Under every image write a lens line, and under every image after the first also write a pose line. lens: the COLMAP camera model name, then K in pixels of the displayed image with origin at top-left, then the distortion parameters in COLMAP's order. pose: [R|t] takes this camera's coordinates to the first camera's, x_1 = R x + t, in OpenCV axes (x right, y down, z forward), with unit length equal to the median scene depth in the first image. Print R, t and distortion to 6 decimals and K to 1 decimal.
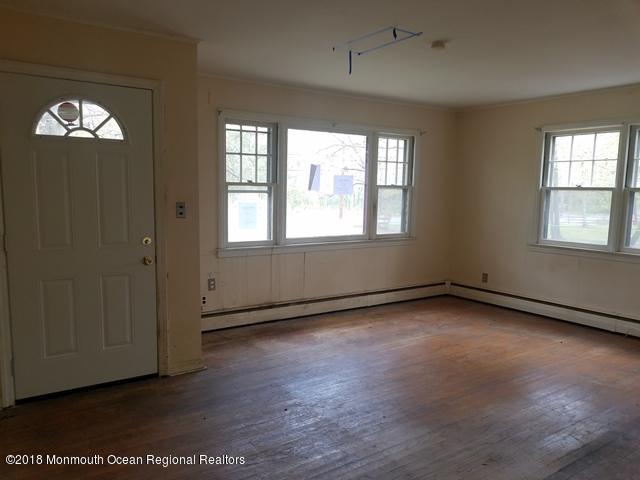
lens RADIAL K [[496.3, 0, 319.2], [0, 496.3, 242.1], [0, 0, 1]] dist [0.009346, -0.003412]
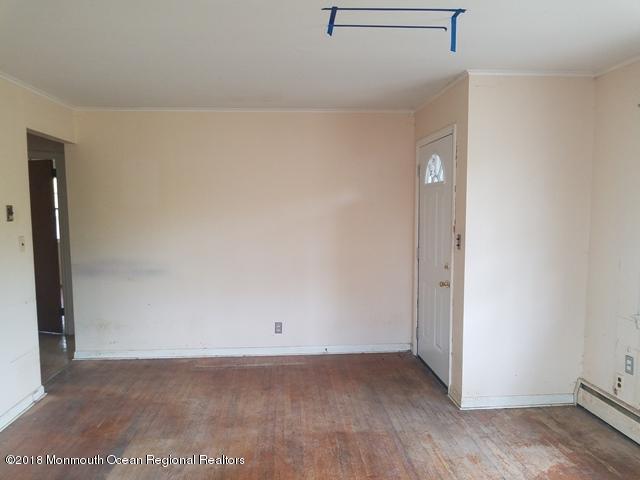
lens RADIAL K [[496.3, 0, 320.5], [0, 496.3, 239.2], [0, 0, 1]] dist [0.009346, -0.003412]
pose [[-0.510468, 0.040751, -0.858931, 0.610356], [-0.094830, 0.990116, 0.103333, -0.121269], [0.854652, 0.134200, -0.501558, 1.027721]]
